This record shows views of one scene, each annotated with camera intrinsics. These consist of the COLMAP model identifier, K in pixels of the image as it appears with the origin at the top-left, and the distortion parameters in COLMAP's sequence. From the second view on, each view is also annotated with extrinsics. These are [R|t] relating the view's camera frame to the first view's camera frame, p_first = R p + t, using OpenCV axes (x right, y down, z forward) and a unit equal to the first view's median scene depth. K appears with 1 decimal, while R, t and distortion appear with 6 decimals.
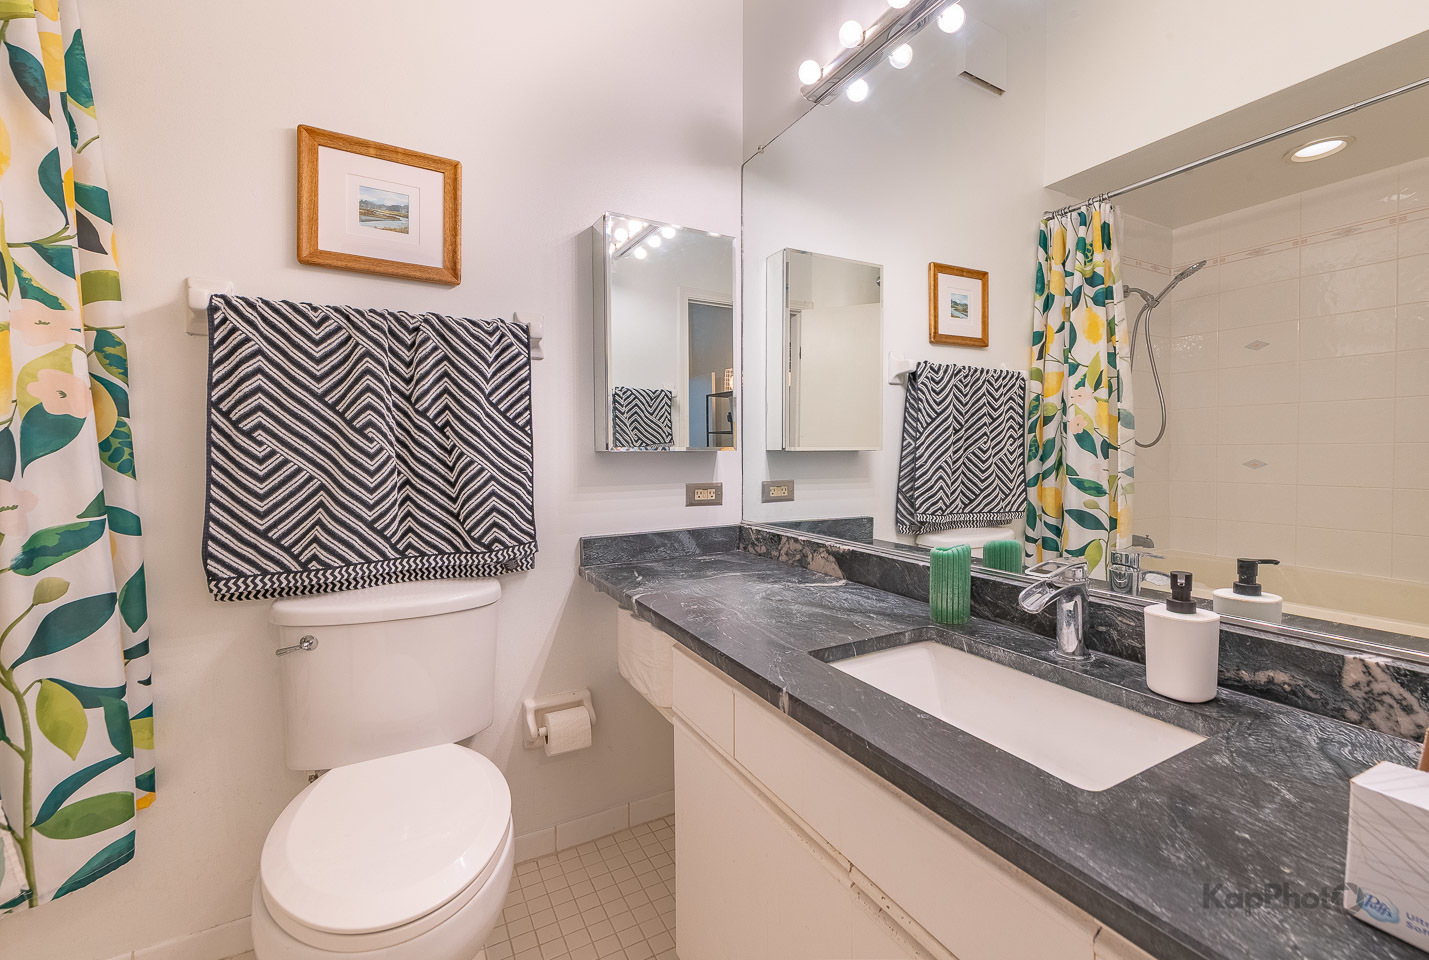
lens RADIAL K [[595.0, 0, 796.8], [0, 595.0, 472.2], [0, 0, 1]] dist [0.013114, -0.003077]
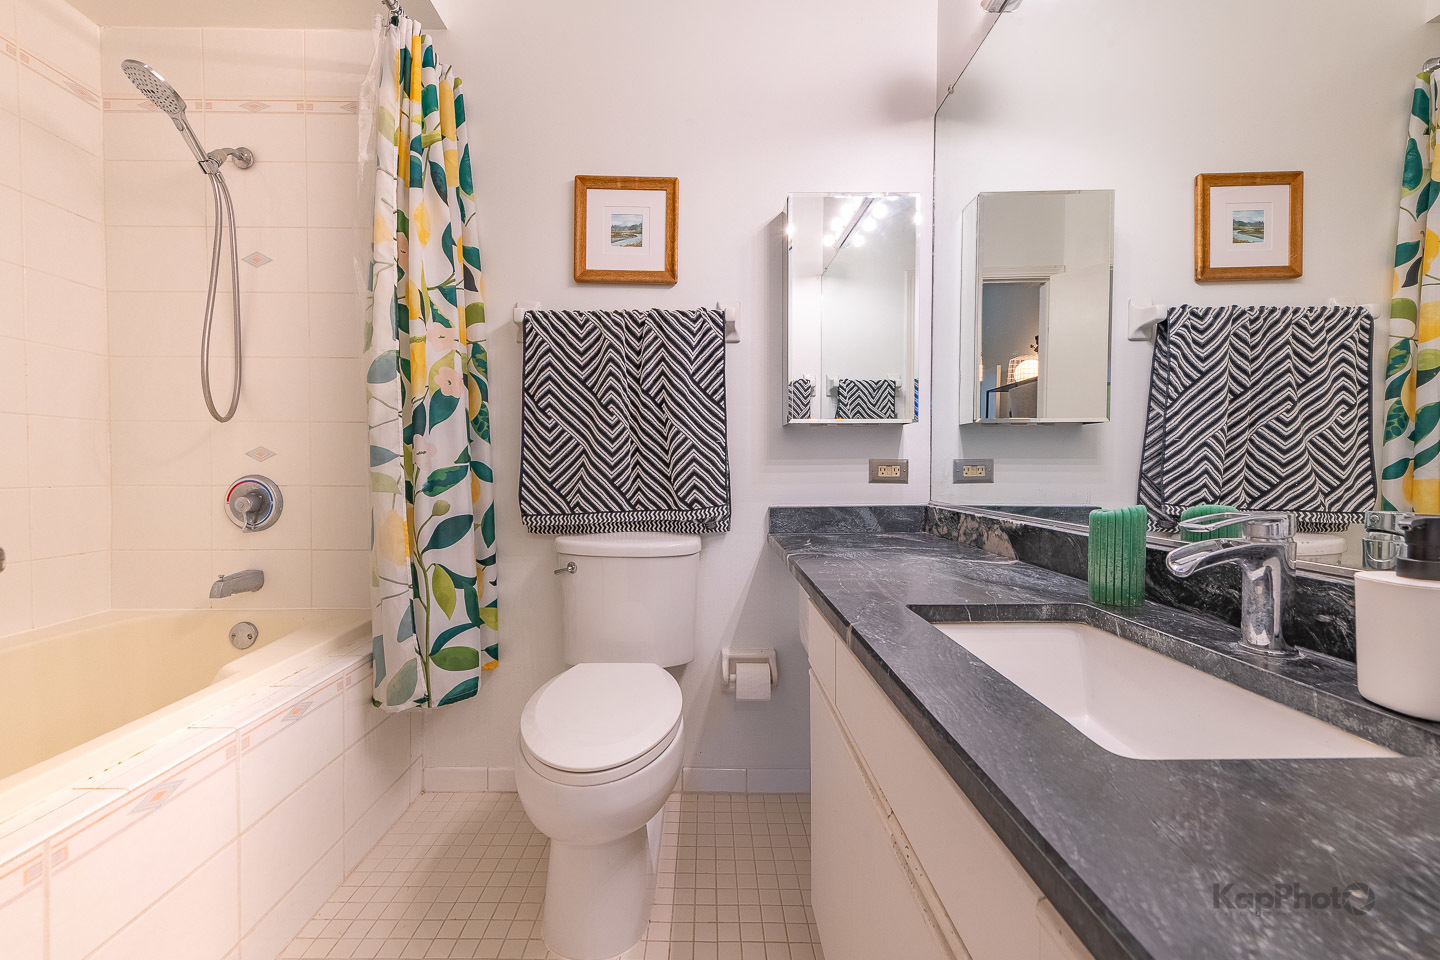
lens RADIAL K [[599.6, 0, 719.7], [0, 599.6, 480.9], [0, 0, 1]] dist [0.013114, -0.003077]
pose [[0.854913, 0.034680, -0.517611, 0.142157], [-0.033407, 0.999372, 0.011781, 0.062579], [0.517695, 0.007221, 0.855535, 0.028211]]
